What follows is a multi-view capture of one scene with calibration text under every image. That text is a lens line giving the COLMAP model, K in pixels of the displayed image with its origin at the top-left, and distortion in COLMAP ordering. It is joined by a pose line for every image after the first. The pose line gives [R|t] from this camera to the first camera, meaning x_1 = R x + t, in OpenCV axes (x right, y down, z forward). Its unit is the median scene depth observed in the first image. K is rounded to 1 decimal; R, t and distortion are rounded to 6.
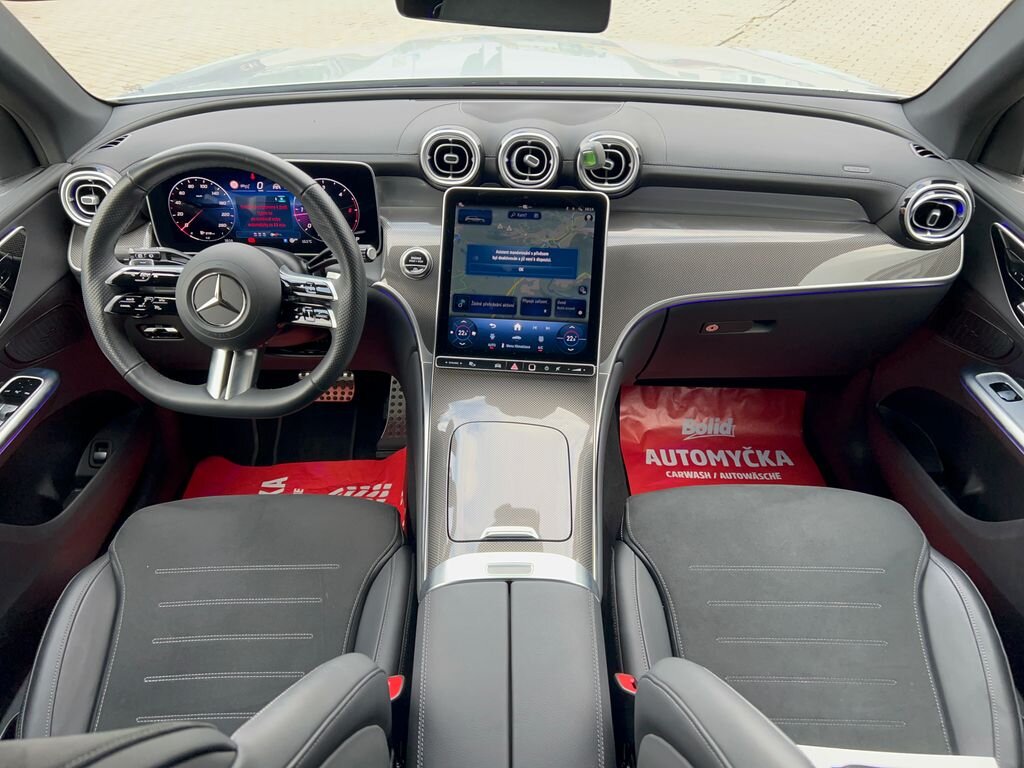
lens RADIAL K [[774.3, 0, 512.0], [0, 774.3, 384.0], [0, 0, 1]] dist [-0.070064, 0.164372]
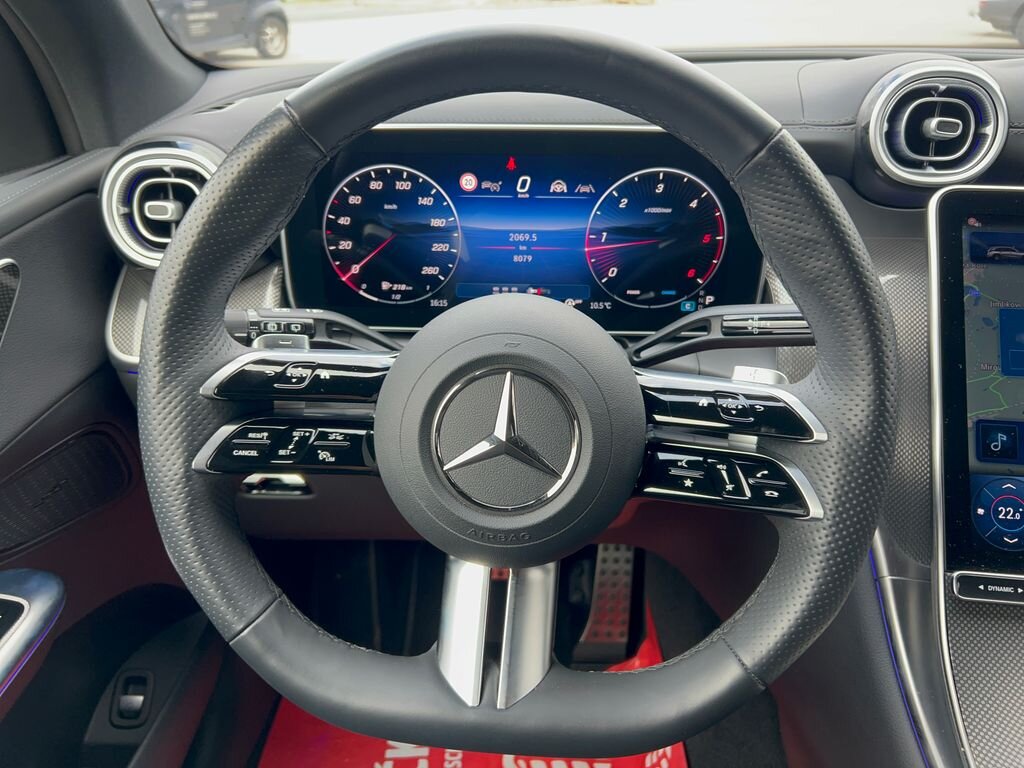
lens RADIAL K [[759.0, 0, 512.0], [0, 759.0, 384.0], [0, 0, 1]] dist [0.032981, -0.003920]
pose [[0.999745, 0.005075, -0.022026, -0.327060], [-0.007822, 0.991938, -0.126483, -0.079885], [0.021207, 0.126623, 0.991724, 0.562160]]
